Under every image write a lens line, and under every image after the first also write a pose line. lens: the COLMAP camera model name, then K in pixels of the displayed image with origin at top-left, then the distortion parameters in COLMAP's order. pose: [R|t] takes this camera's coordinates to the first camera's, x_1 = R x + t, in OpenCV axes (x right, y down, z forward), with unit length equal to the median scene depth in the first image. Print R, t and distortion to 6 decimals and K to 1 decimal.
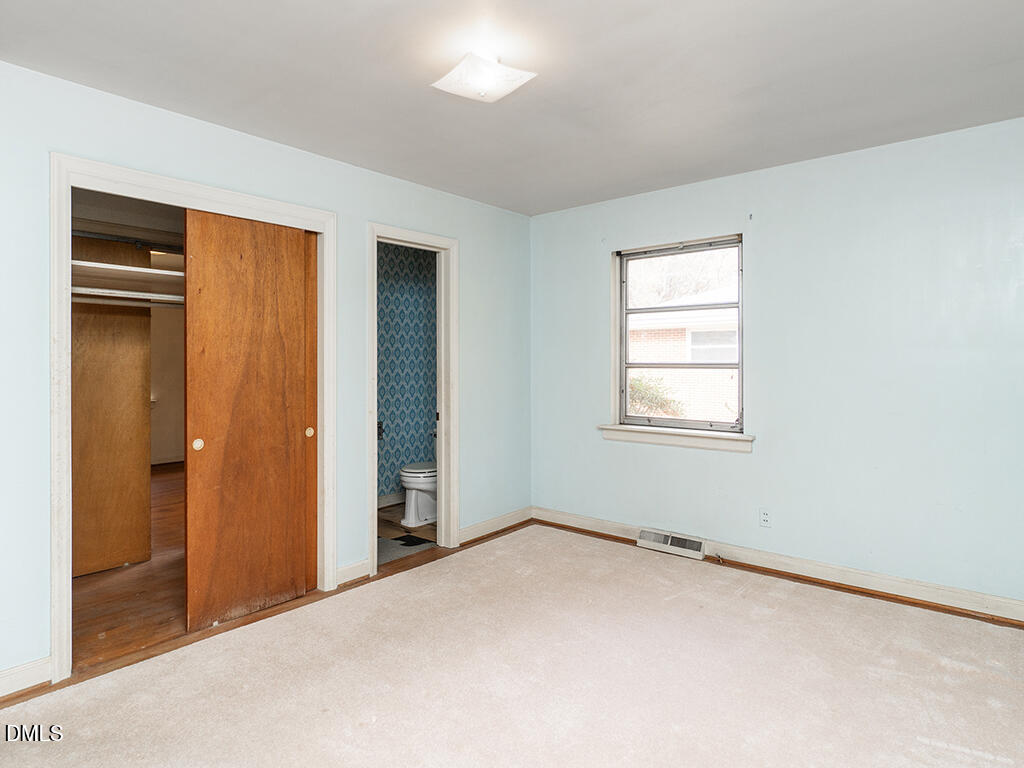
lens RADIAL K [[571.6, 0, 511.4], [0, 571.6, 352.2], [0, 0, 1]] dist [-0.034782, -0.000337]
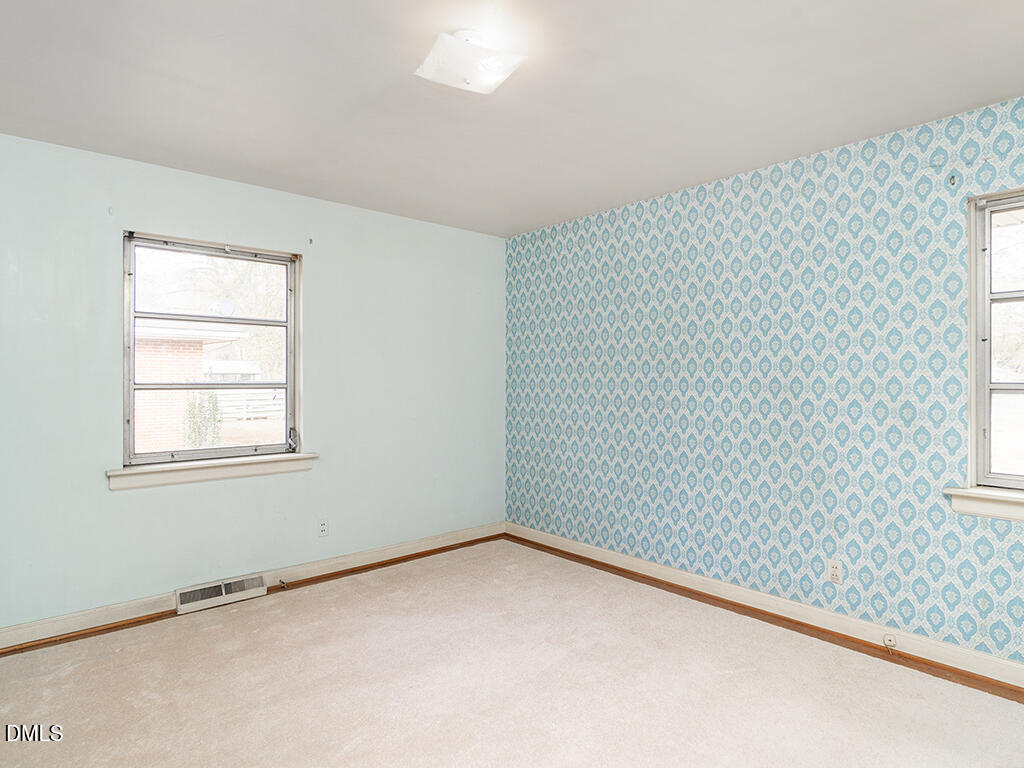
lens RADIAL K [[591.7, 0, 511.3], [0, 591.7, 382.5], [0, 0, 1]] dist [-0.021187, -0.000125]
pose [[0.123595, 0.000396, 0.992333, -0.576608], [-0.016070, 0.999870, 0.001602, 0.010186], [-0.992203, -0.016145, 0.123585, 0.486769]]
